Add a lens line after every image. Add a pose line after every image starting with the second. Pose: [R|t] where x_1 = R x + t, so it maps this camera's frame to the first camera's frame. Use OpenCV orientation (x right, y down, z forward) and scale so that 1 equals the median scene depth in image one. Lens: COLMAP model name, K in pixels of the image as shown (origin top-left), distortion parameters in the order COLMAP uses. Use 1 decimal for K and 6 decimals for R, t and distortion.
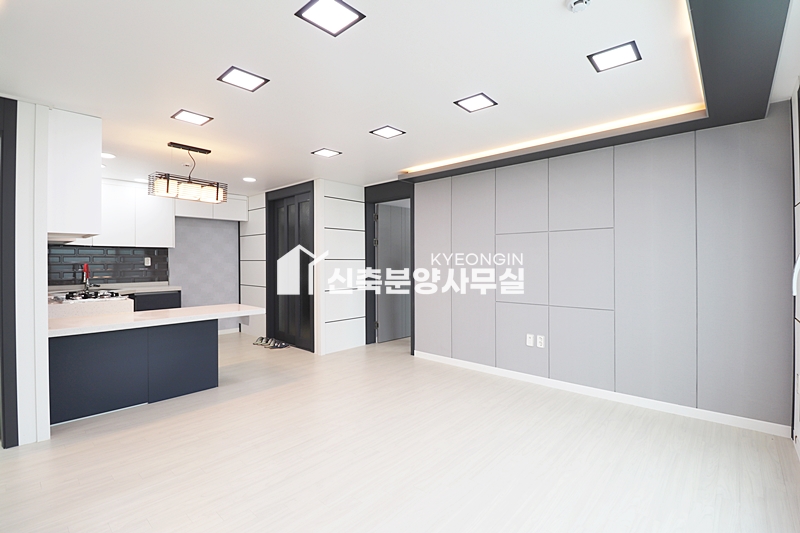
lens RADIAL K [[369.4, 0, 400.0], [0, 369.4, 266.5], [0, 0, 1]] dist [-0.001465, -0.000235]
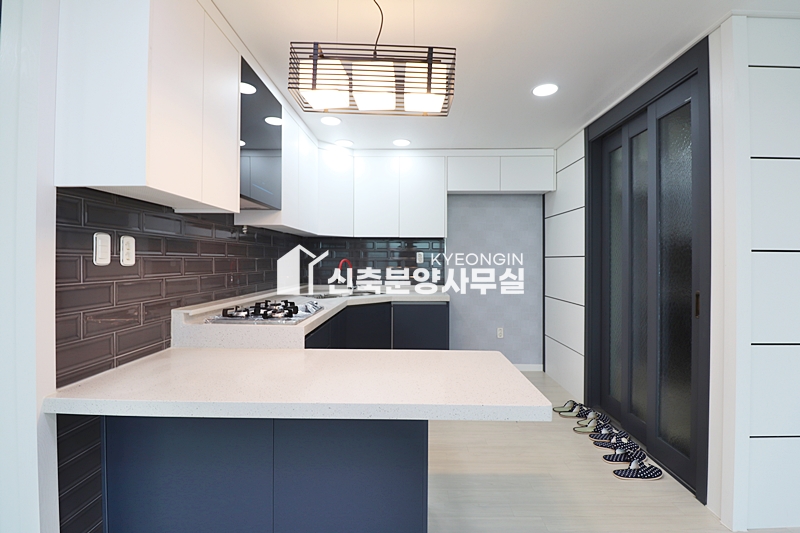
lens RADIAL K [[381.2, 0, 404.6], [0, 381.2, 258.6], [0, 0, 1]] dist [0.032202, -0.000148]
pose [[0.669327, -0.000853, -0.742967, -0.131837], [-0.019329, 0.999641, -0.018561, 0.003720], [0.742716, 0.026784, 0.669070, 0.463776]]
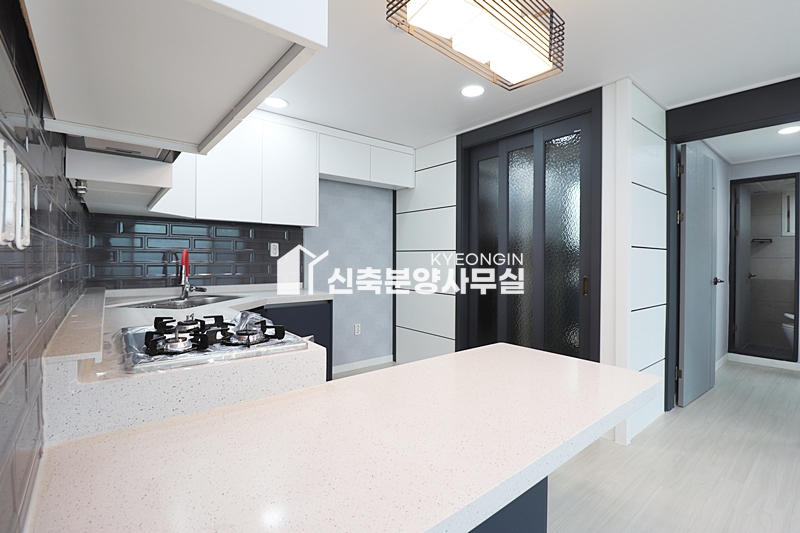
lens RADIAL K [[381.2, 0, 404.6], [0, 381.2, 258.6], [0, 0, 1]] dist [0.032202, -0.000148]
pose [[0.991307, 0.009095, -0.131253, -0.386909], [-0.011345, 0.999801, -0.016404, 0.009414], [0.131078, 0.017750, 0.991213, 0.404054]]
